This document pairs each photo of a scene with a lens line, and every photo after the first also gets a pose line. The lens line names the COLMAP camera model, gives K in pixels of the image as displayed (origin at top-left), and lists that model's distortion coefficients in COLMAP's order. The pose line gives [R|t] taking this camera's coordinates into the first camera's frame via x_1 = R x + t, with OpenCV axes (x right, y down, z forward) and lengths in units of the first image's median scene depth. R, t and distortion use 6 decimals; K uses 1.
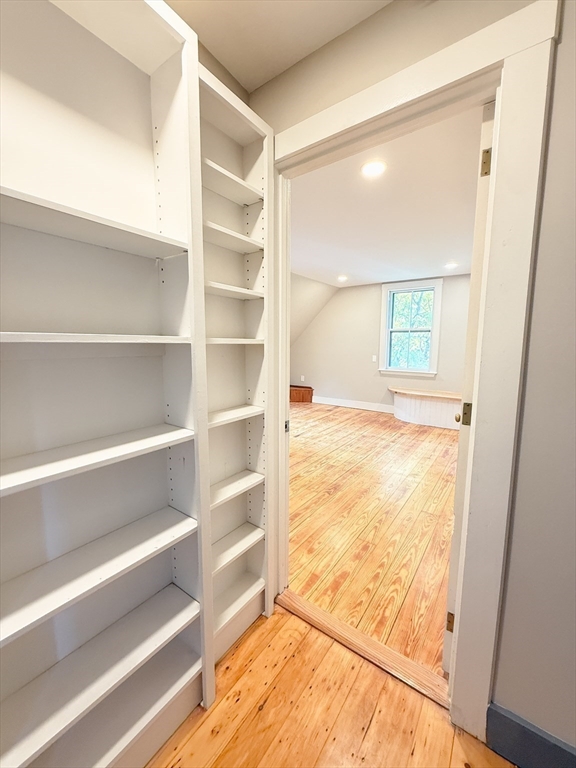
lens RADIAL K [[305.2, 0, 287.2], [0, 305.2, 383.9], [0, 0, 1]] dist [-0.003268, -0.000144]
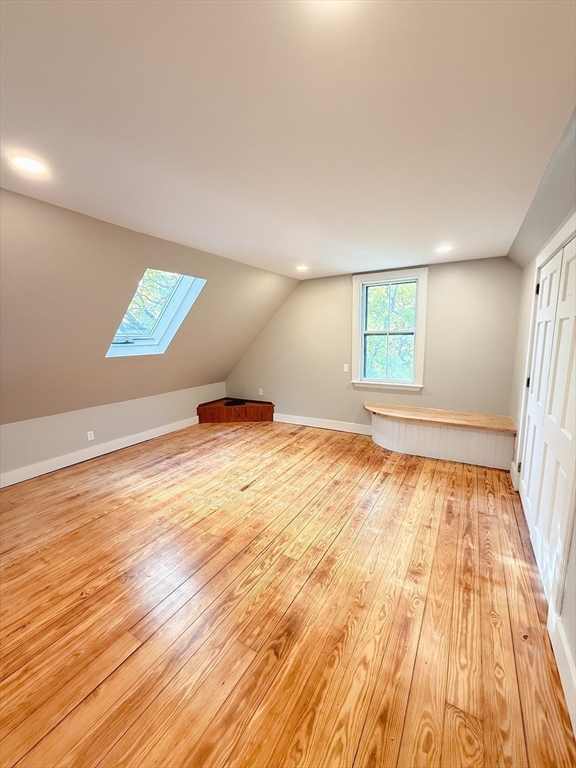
lens RADIAL K [[305.2, 0, 290.2], [0, 305.2, 382.6], [0, 0, 1]] dist [-0.003268, -0.000144]
pose [[0.994498, -0.037113, 0.097966, 0.068304], [0.035419, 0.999192, 0.018981, -0.076914], [-0.098591, -0.015407, 0.995009, 0.247619]]
